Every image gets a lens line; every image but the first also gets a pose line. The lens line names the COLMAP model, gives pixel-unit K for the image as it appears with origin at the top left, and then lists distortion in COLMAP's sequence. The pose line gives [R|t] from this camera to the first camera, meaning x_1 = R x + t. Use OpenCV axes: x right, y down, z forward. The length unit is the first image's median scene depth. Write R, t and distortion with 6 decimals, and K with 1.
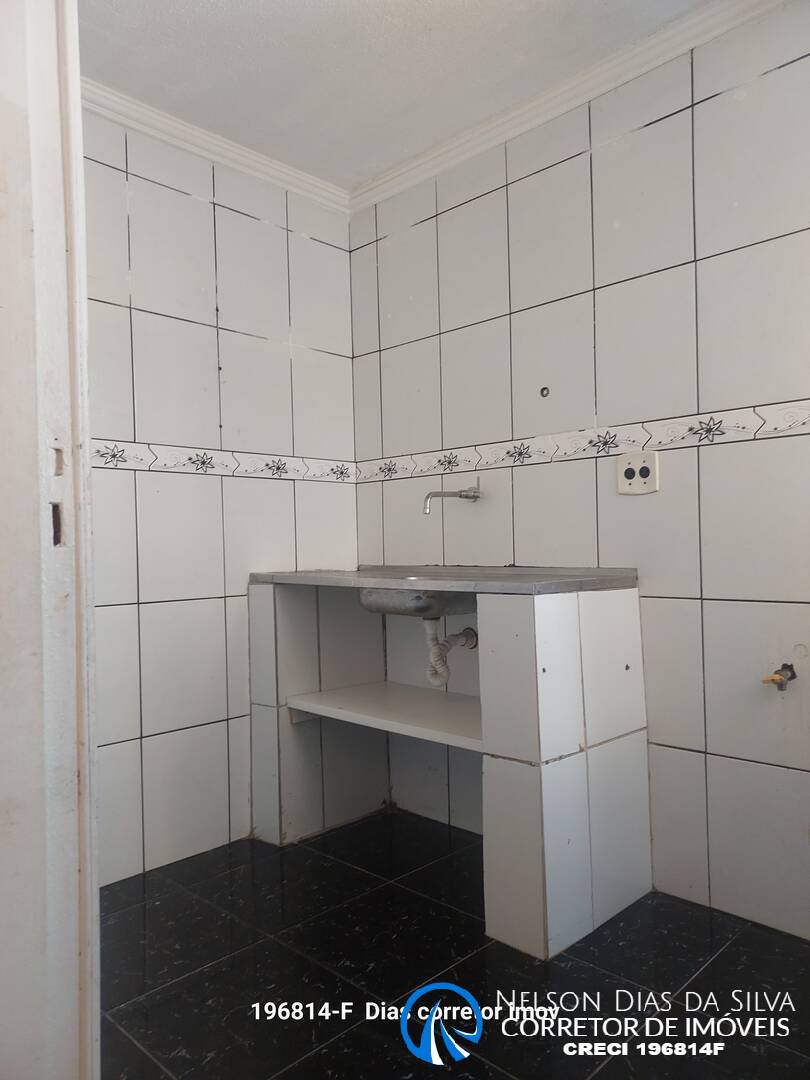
lens RADIAL K [[773.2, 0, 407.4], [0, 773.2, 534.4], [0, 0, 1]] dist [0.055304, -0.026445]
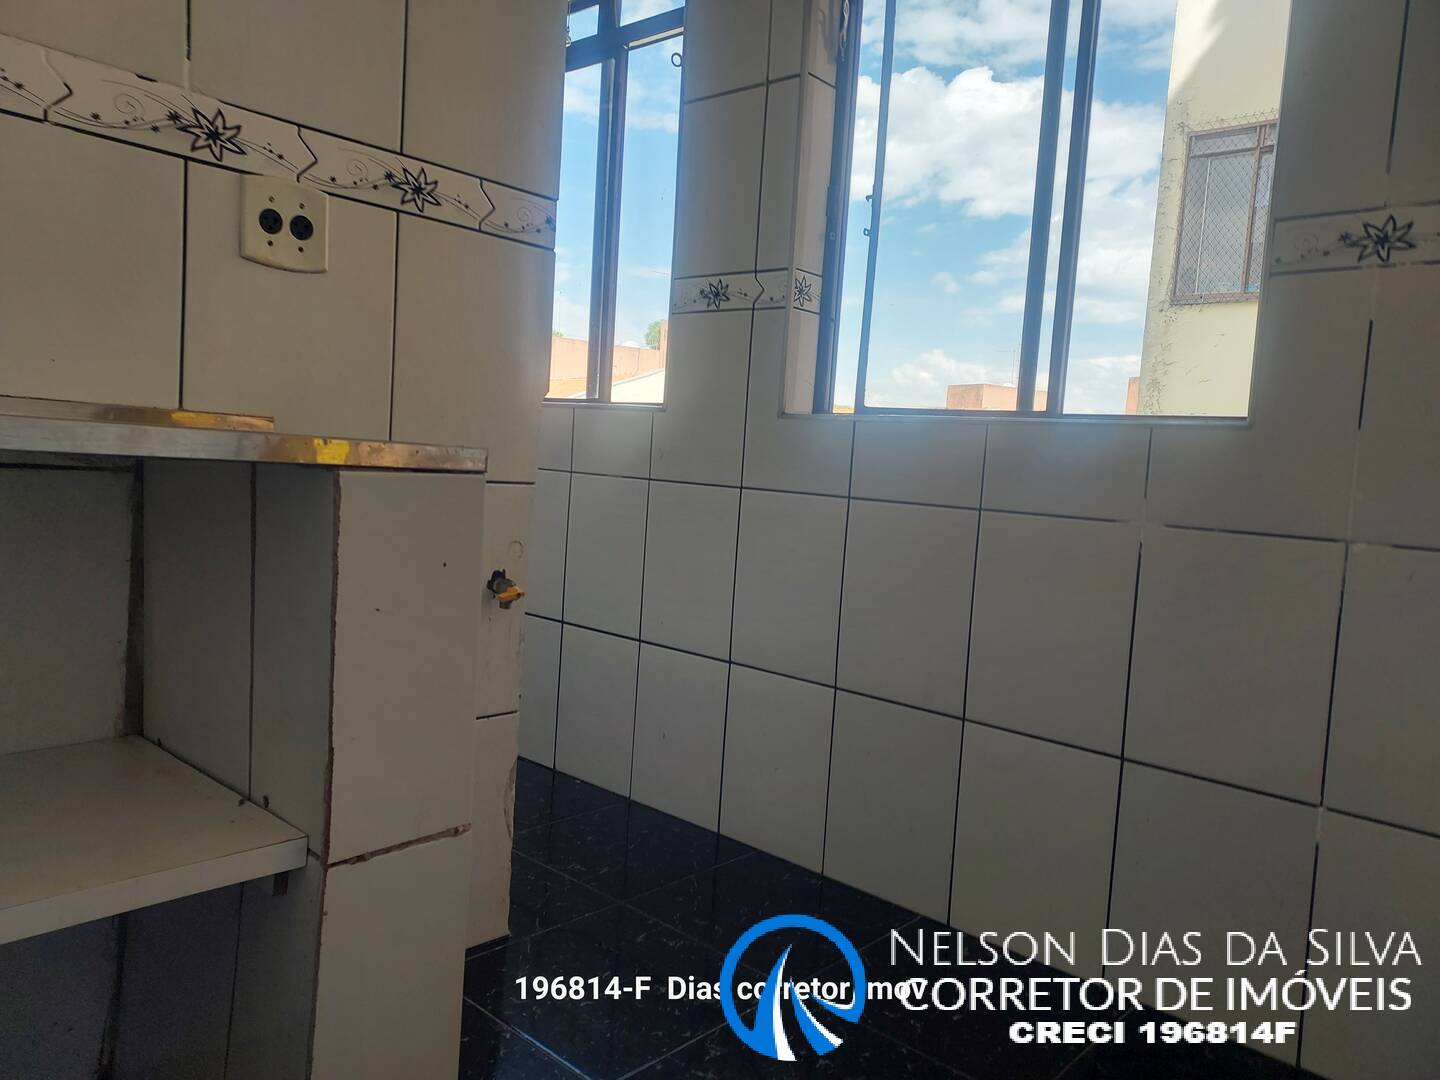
lens RADIAL K [[1031.0, 0, 712.4], [0, 1031.0, 526.1], [0, 0, 1]] dist [0.055304, -0.026445]
pose [[-0.032561, -0.049542, 0.998241, -0.385455], [-0.079985, 0.995696, 0.046807, 0.059097], [-0.996264, -0.078321, -0.036384, 0.739091]]
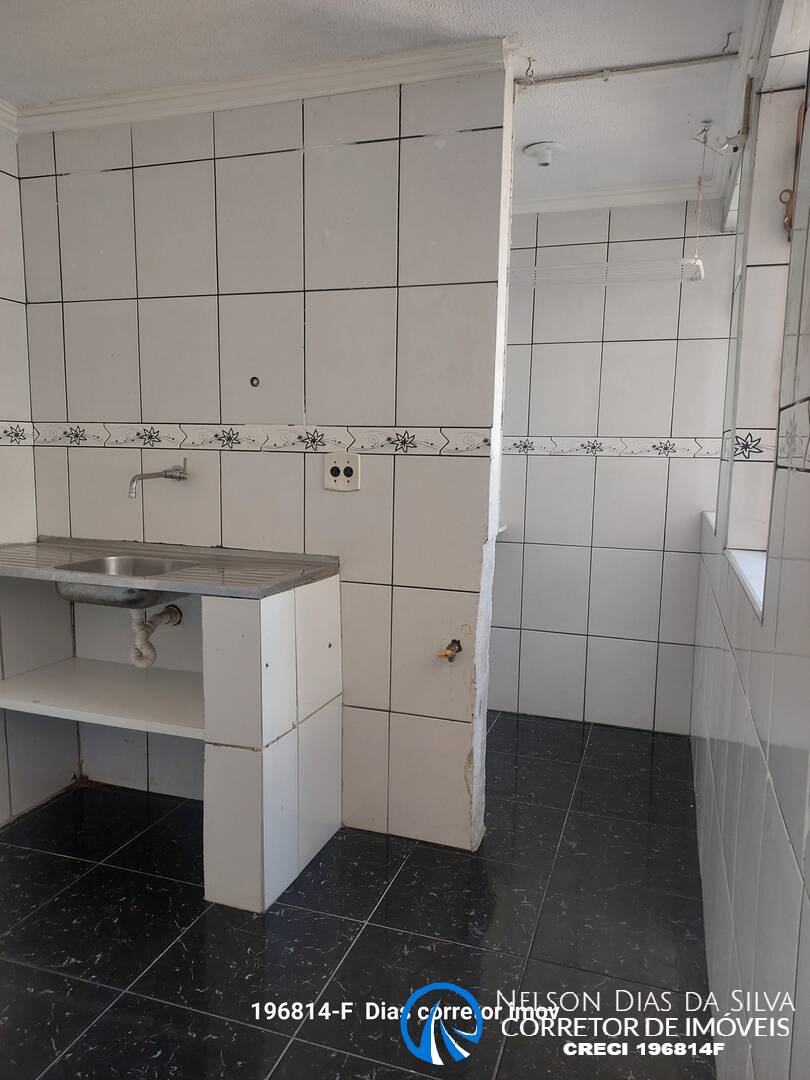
lens RADIAL K [[773.2, 0, 414.2], [0, 773.2, 538.3], [0, 0, 1]] dist [0.055304, -0.026445]
pose [[0.896617, -0.014662, 0.442563, -0.102246], [-0.043853, 0.991598, 0.121697, -0.123996], [-0.440629, -0.128524, 0.888441, -0.039993]]
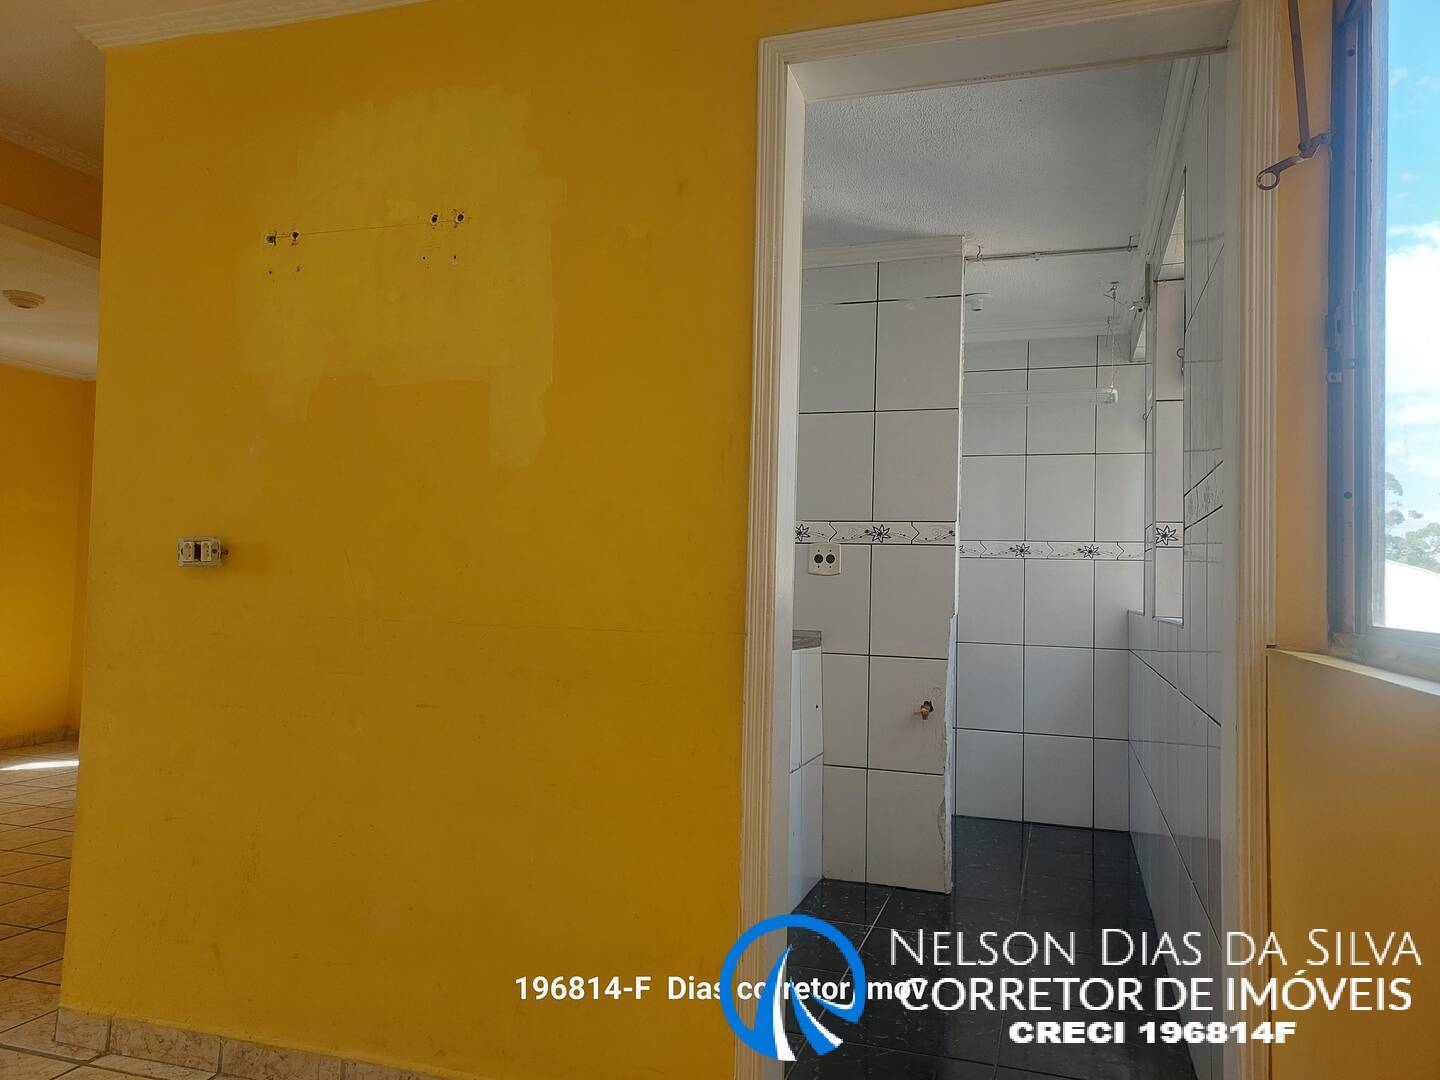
lens RADIAL K [[1031.0, 0, 732.9], [0, 1031.0, 528.5], [0, 0, 1]] dist [0.055304, -0.026445]
pose [[0.893892, 0.069088, 0.442927, -0.619318], [-0.051580, 0.997342, -0.051470, -0.032464], [-0.445305, 0.023162, 0.895079, -0.493749]]
